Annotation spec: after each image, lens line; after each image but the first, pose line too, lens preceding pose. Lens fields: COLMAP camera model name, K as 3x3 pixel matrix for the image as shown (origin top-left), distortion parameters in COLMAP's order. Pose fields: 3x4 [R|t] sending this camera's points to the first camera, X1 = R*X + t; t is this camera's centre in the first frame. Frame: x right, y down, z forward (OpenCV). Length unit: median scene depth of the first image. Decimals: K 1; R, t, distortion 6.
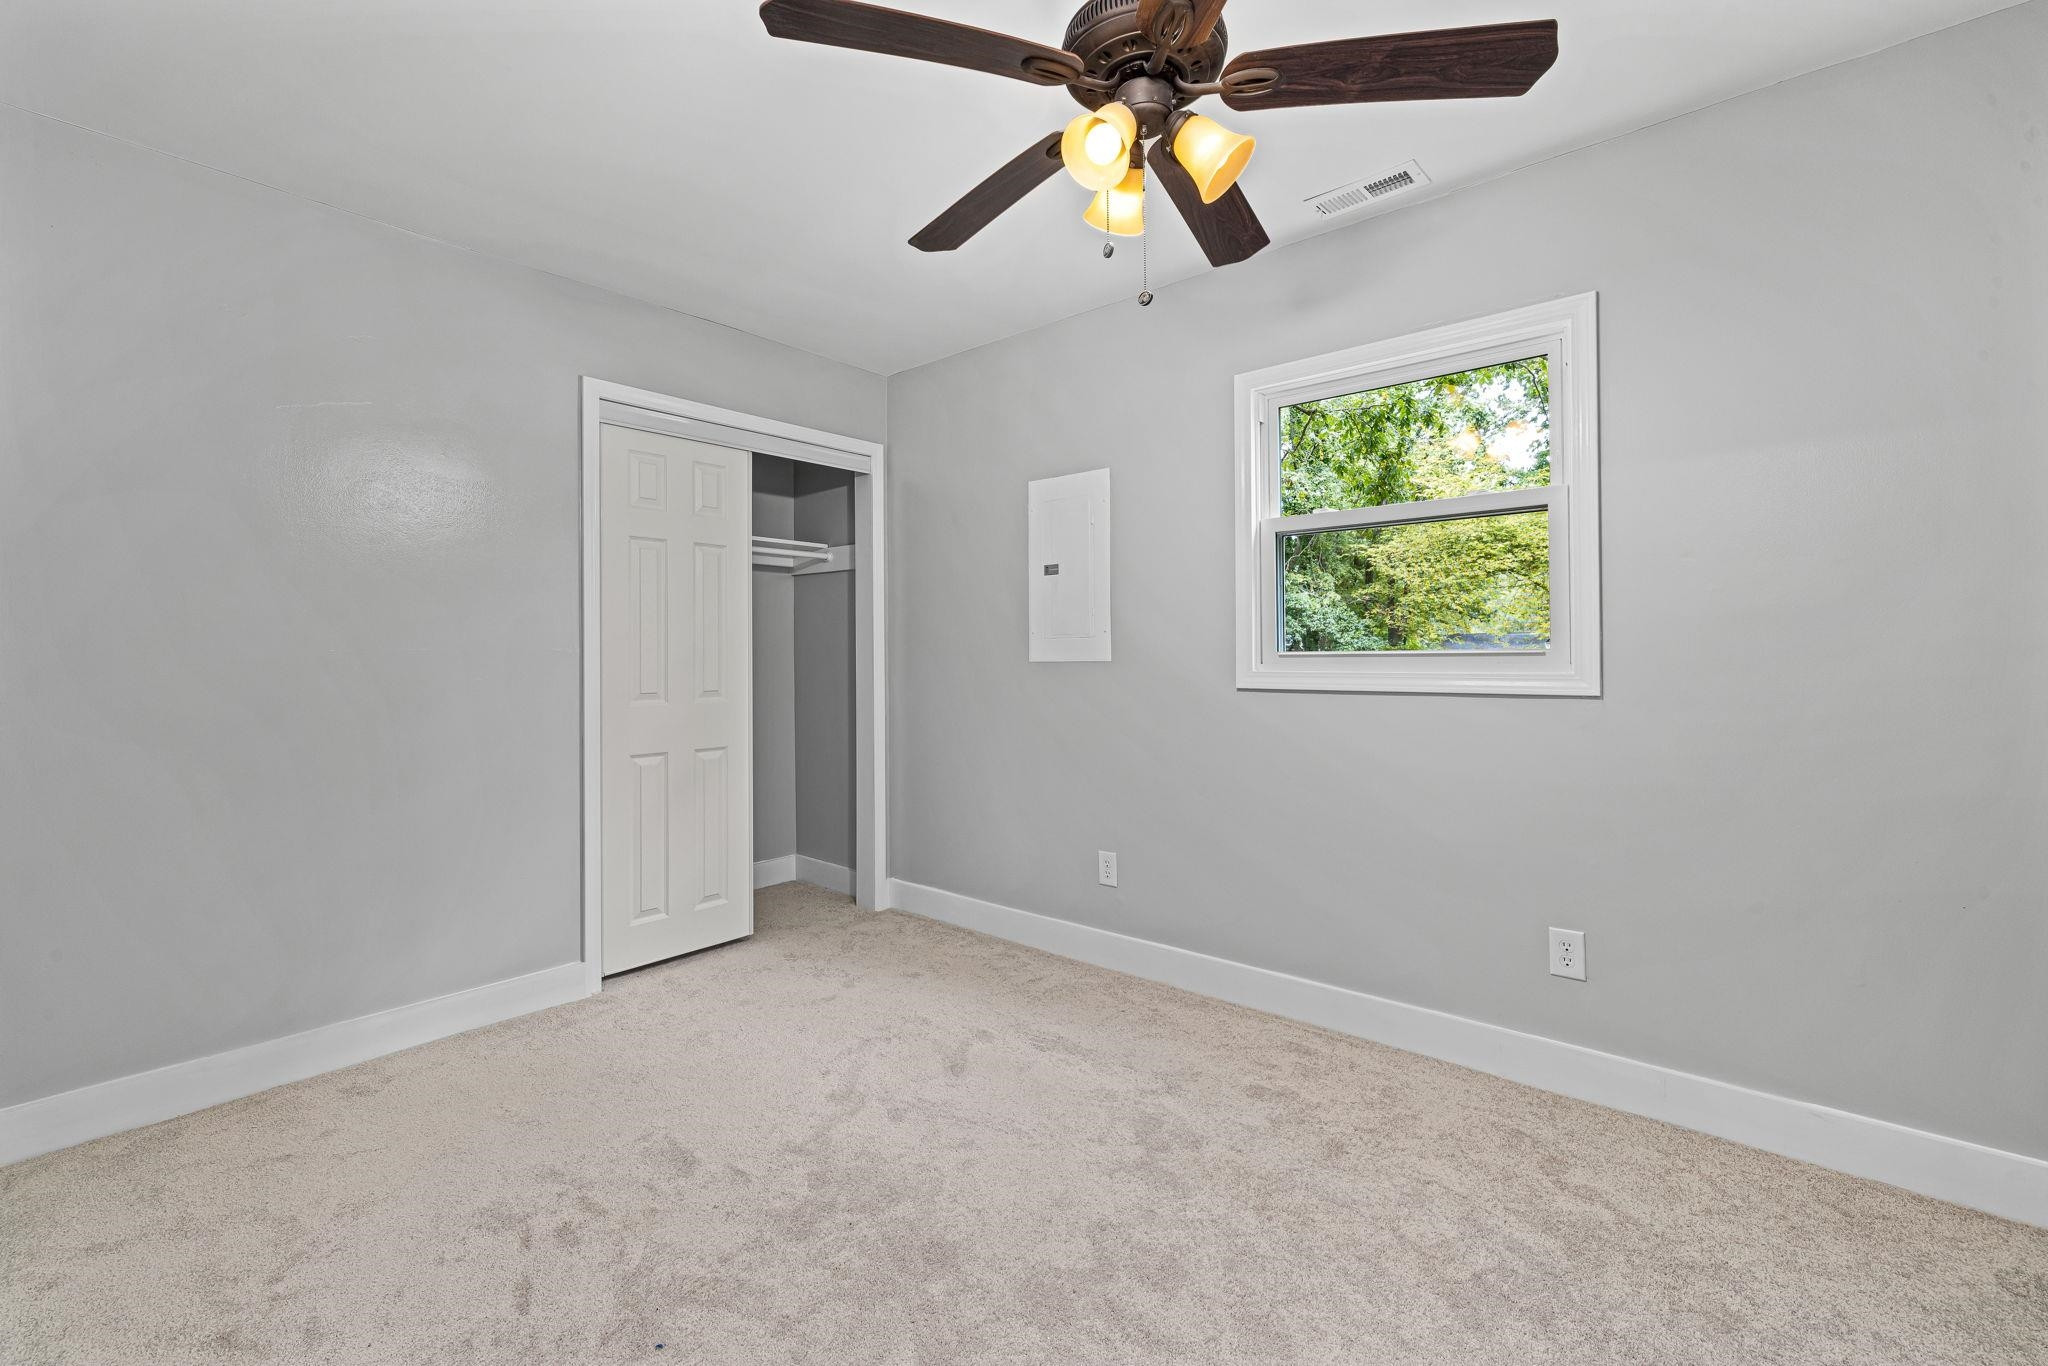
lens RADIAL K [[869.7, 0, 1015.3], [0, 869.7, 640.9], [0, 0, 1]] dist [-0.000044, -0.000045]
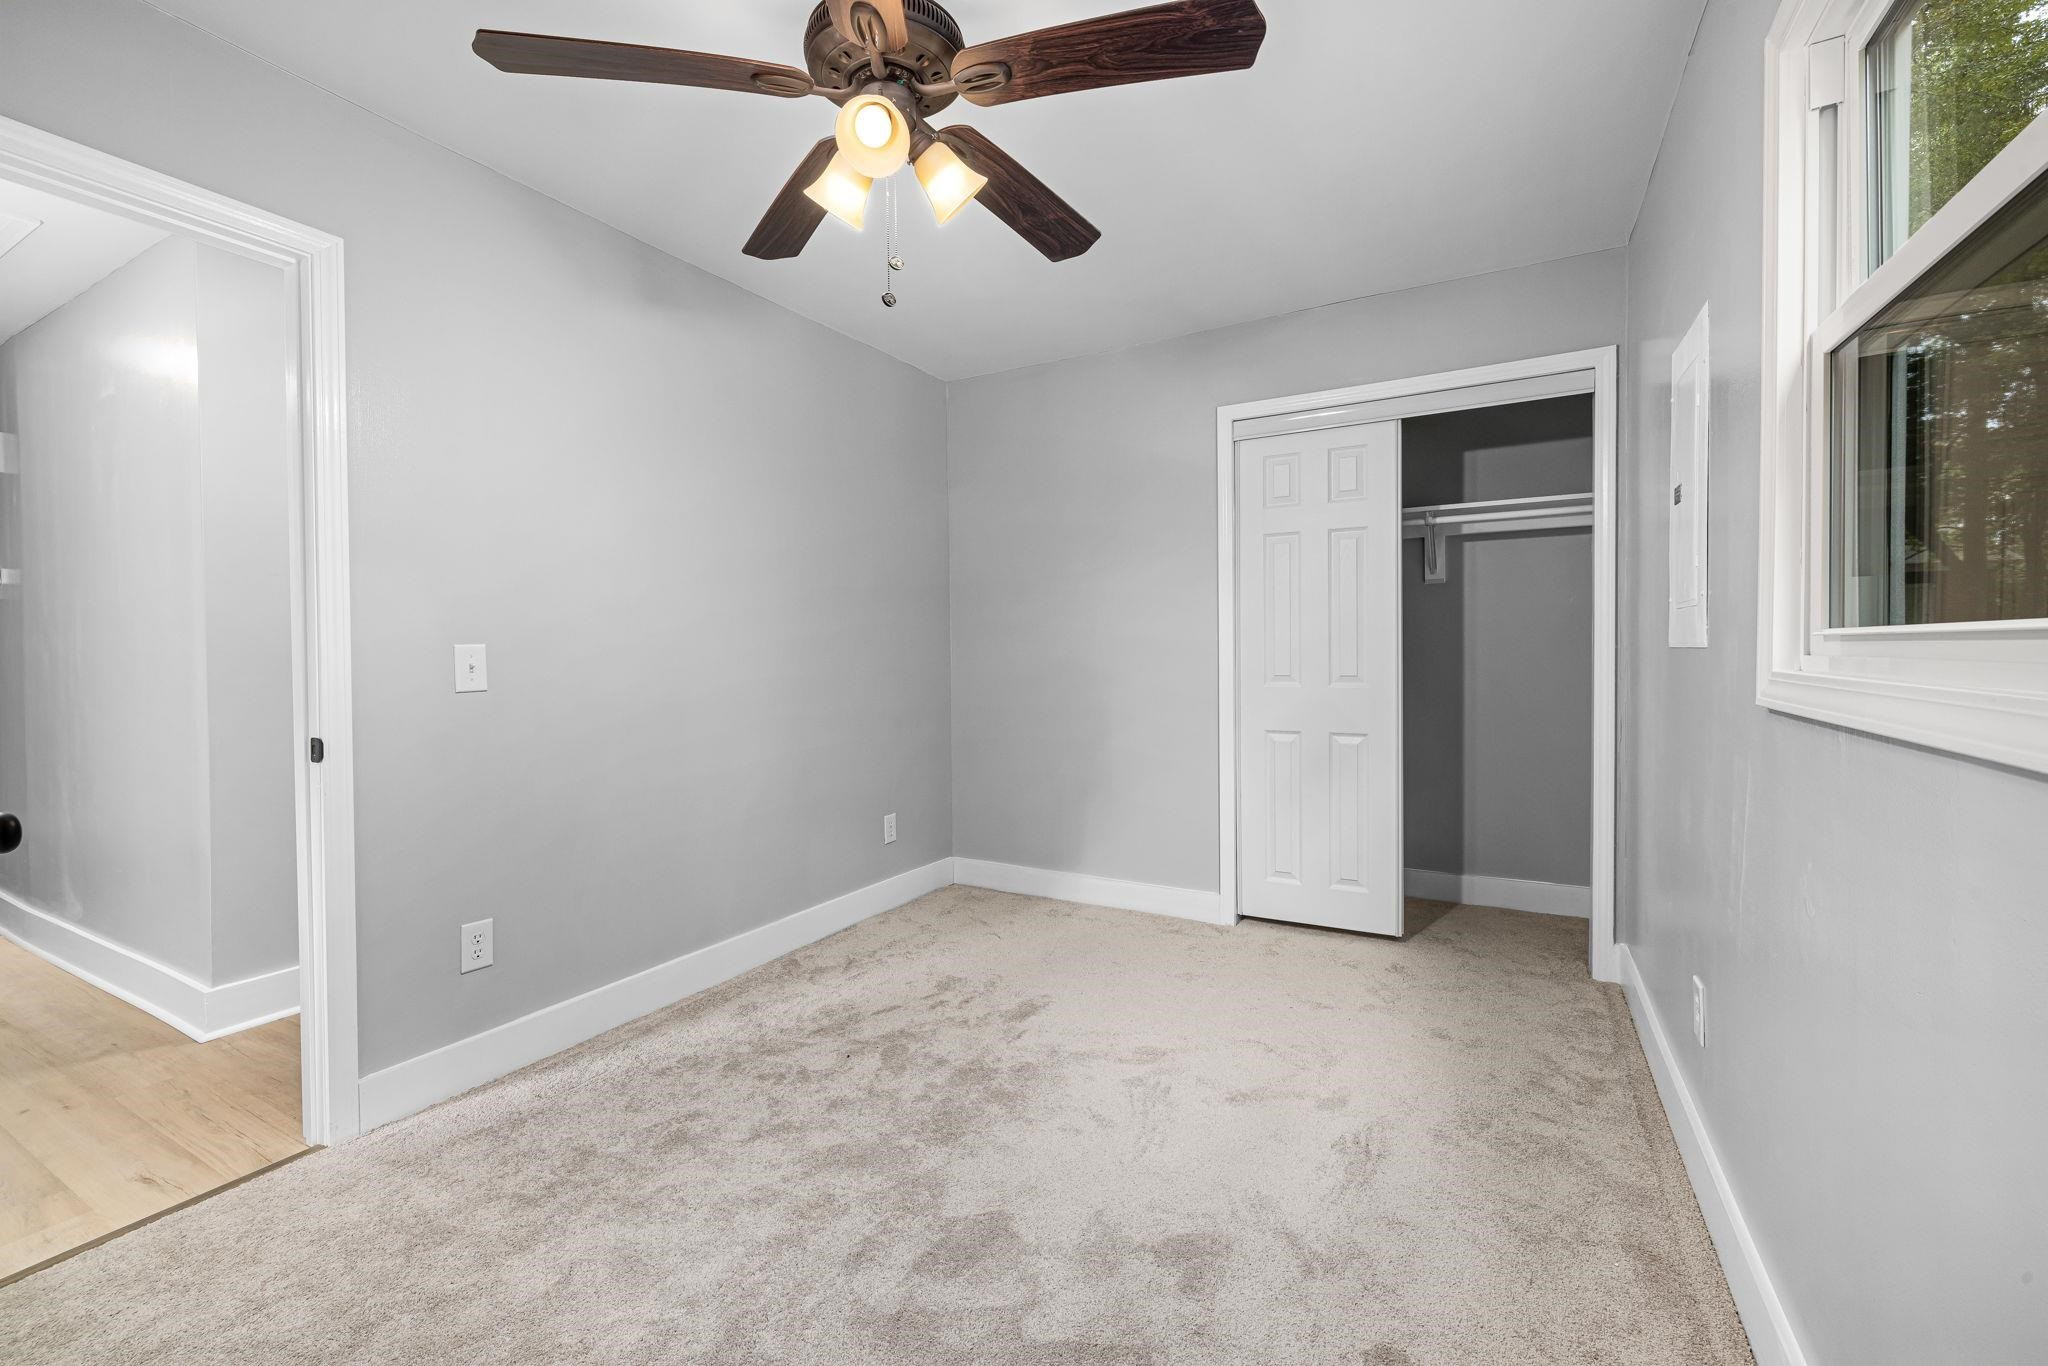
lens RADIAL K [[869.7, 0, 1015.3], [0, 869.7, 640.9], [0, 0, 1]] dist [-0.000044, -0.000045]
pose [[0.185770, -0.005846, -0.982576, 0.633115], [0.028755, 0.999586, -0.000510, 0.008934], [0.982172, -0.028159, 0.185862, 0.498263]]
